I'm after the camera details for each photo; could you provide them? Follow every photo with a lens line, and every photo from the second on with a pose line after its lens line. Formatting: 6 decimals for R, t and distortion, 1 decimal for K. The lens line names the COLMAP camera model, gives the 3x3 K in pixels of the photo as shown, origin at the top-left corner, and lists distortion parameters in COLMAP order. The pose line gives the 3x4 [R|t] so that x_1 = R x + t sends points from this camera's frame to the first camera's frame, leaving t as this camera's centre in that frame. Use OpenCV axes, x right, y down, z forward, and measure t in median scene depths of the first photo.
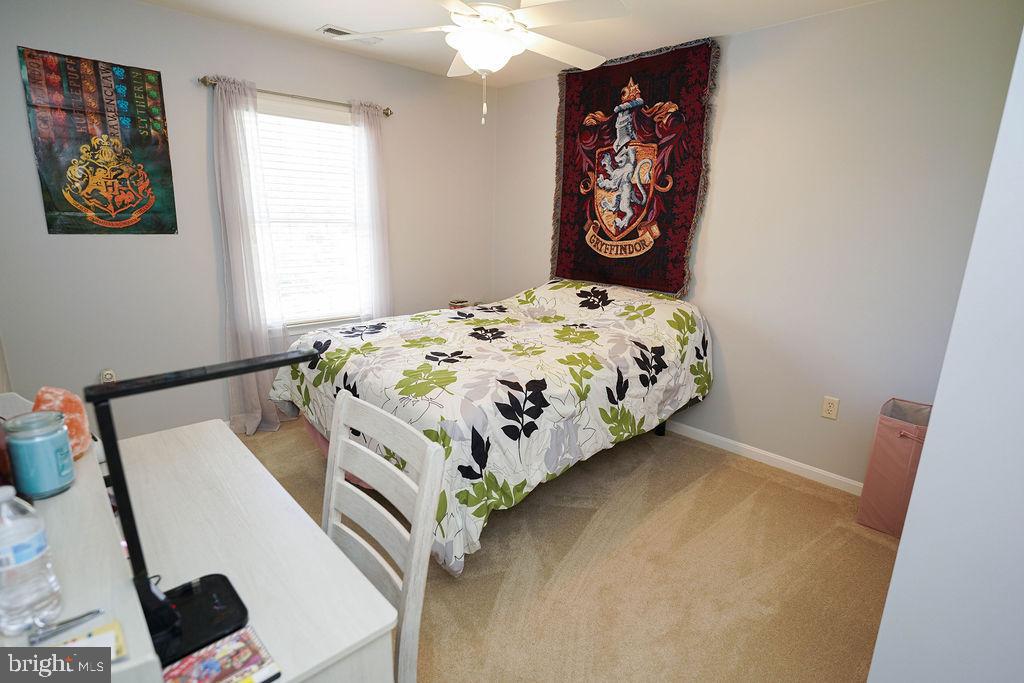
lens RADIAL K [[522.7, 0, 503.9], [0, 522.7, 343.5], [0, 0, 1]] dist [-0.007284, -0.001179]
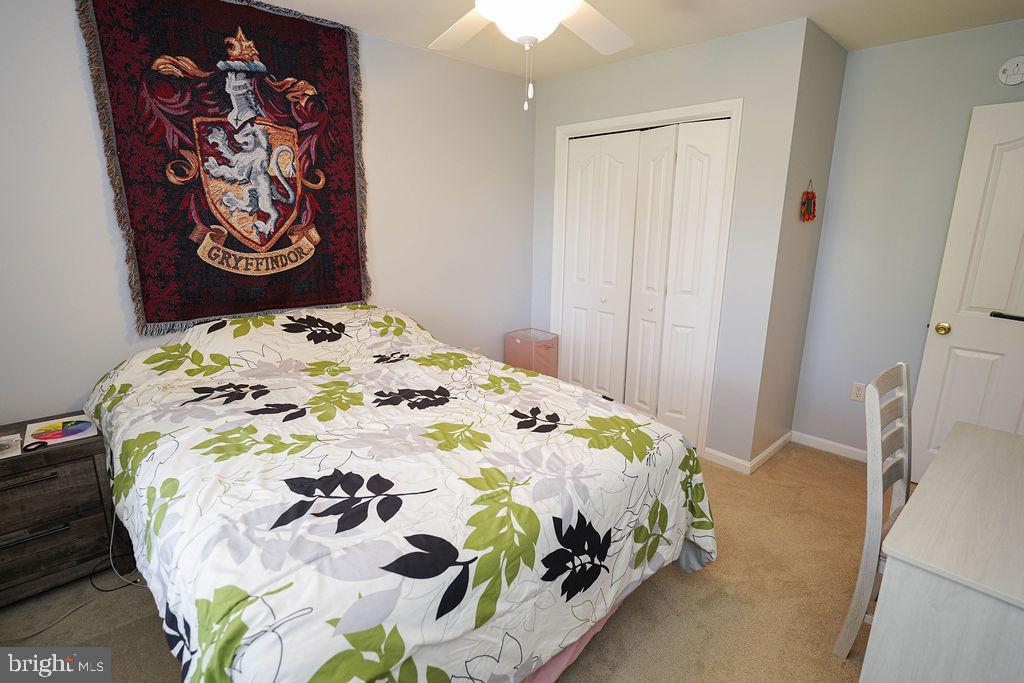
lens RADIAL K [[513.6, 0, 514.8], [0, 513.6, 343.4], [0, 0, 1]] dist [-0.015740, -0.000688]
pose [[-0.018725, -0.261492, 0.965024, -0.553138], [0.224125, 0.939533, 0.258934, -0.192671], [-0.974381, 0.221134, 0.041015, 0.687920]]
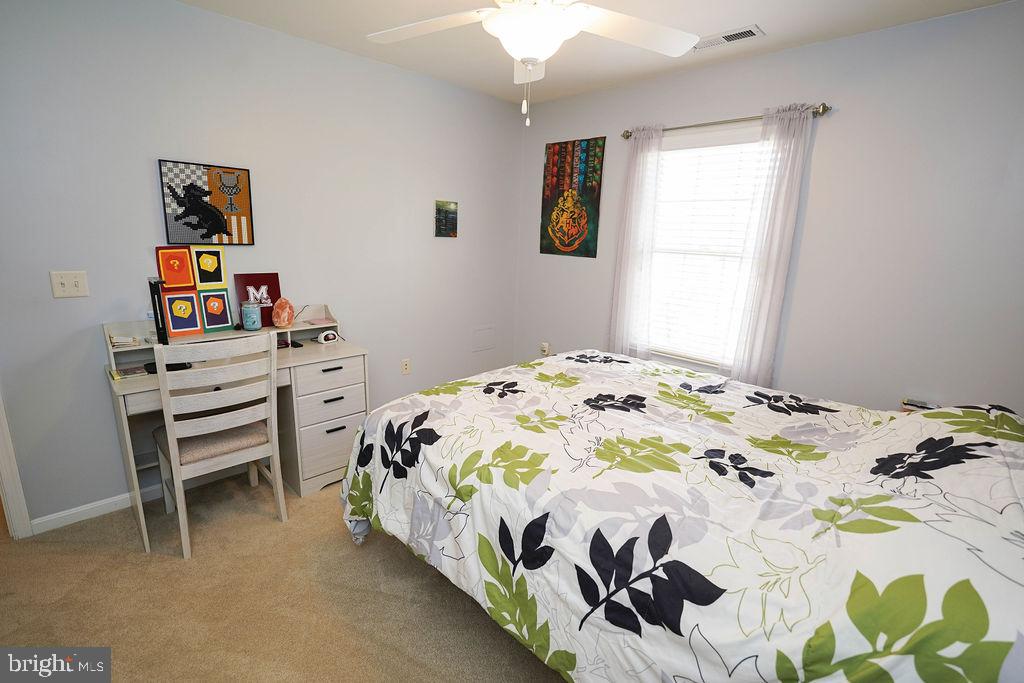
lens RADIAL K [[459.1, 0, 504.3], [0, 459.1, 342.0], [0, 0, 1]] dist [-0.019268, -0.000643]
pose [[0.032847, 0.206696, -0.977854, 0.473008], [-0.271964, 0.943312, 0.190259, -0.146810], [0.961747, 0.259692, 0.087199, 0.642172]]
